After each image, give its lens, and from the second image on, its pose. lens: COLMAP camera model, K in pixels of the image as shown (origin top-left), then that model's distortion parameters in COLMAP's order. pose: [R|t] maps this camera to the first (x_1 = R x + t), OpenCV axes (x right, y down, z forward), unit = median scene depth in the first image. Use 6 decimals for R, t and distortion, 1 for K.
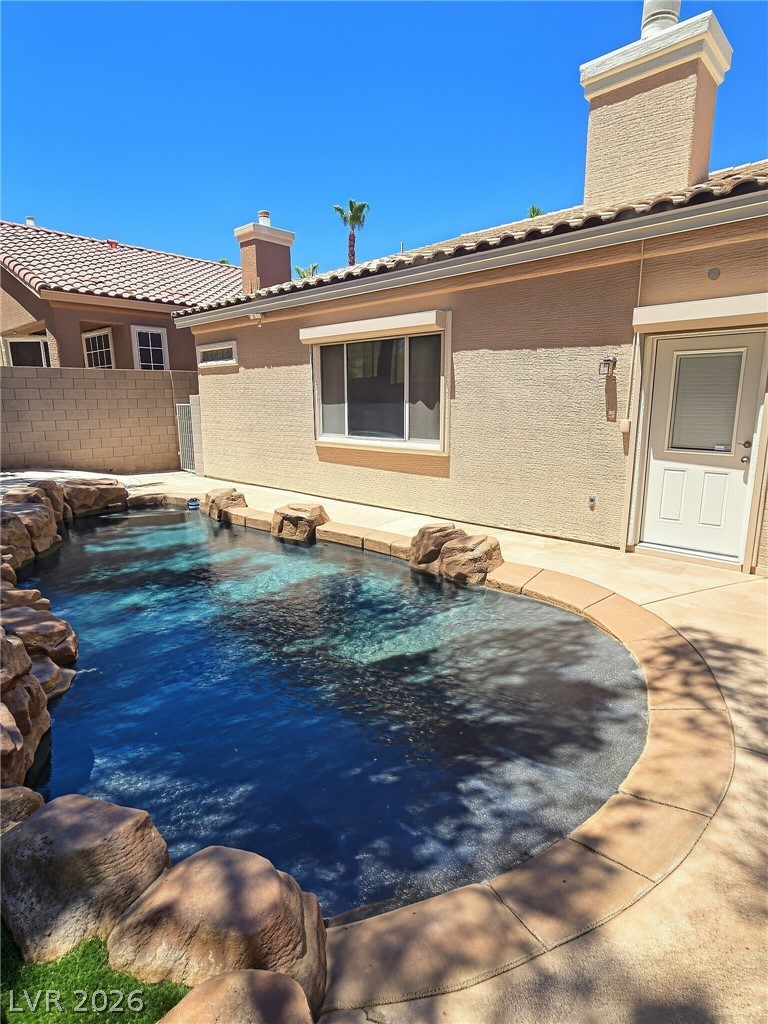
lens RADIAL K [[547.2, 0, 387.7], [0, 547.2, 505.1], [0, 0, 1]] dist [-0.001027, 0.000218]
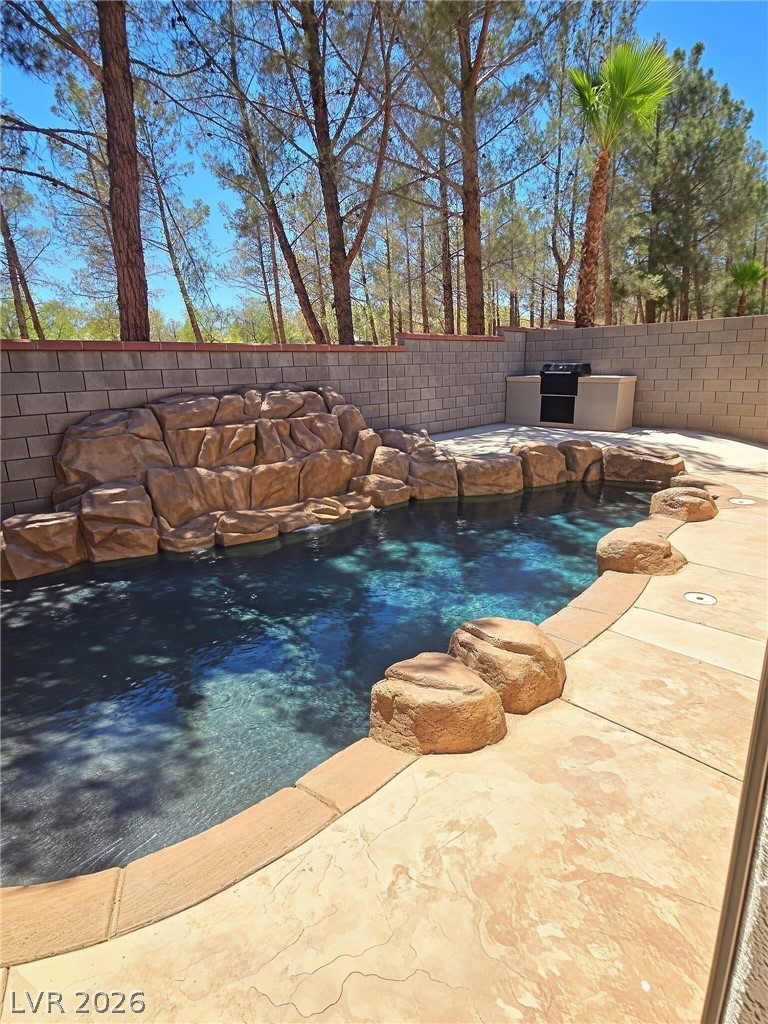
lens RADIAL K [[547.2, 0, 387.7], [0, 547.2, 505.1], [0, 0, 1]] dist [-0.001027, 0.000218]
pose [[-0.005431, 0.254039, -0.967179, 0.285877], [-0.167825, 0.953243, 0.251321, -0.092779], [0.985802, 0.163682, 0.037457, 0.471752]]
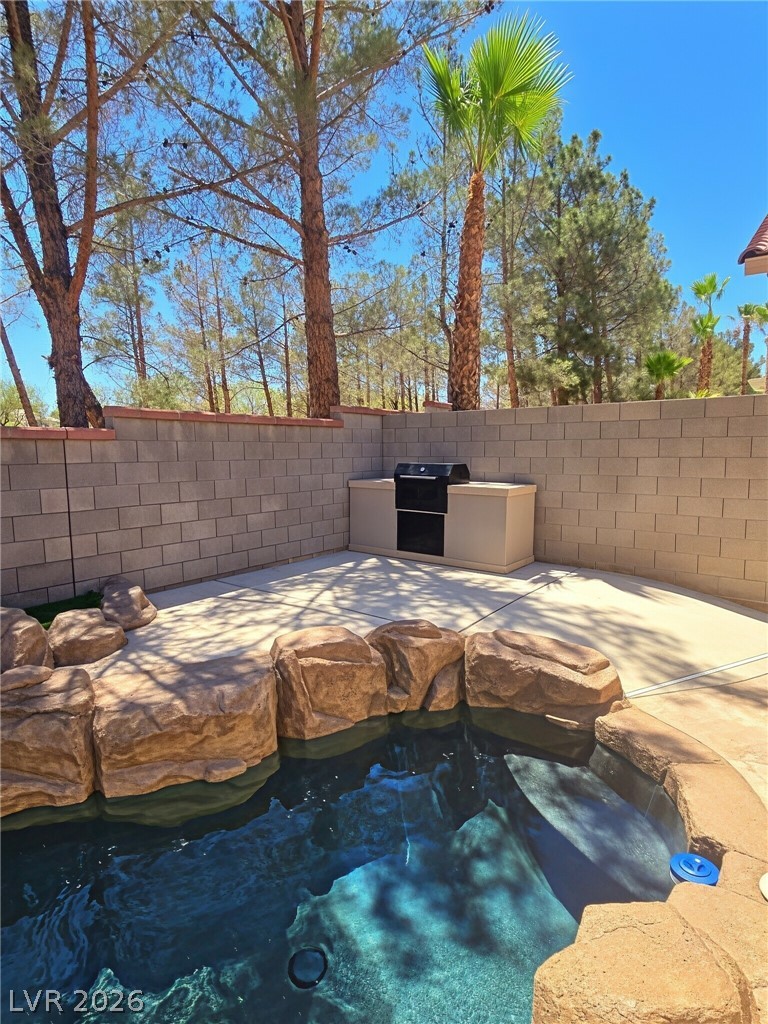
lens RADIAL K [[547.2, 0, 387.7], [0, 547.2, 505.1], [0, 0, 1]] dist [-0.001027, 0.000218]
pose [[0.107102, 0.106013, -0.988580, -0.108335], [-0.189473, 0.978254, 0.084378, -0.139424], [0.976027, 0.178272, 0.124860, 0.665686]]
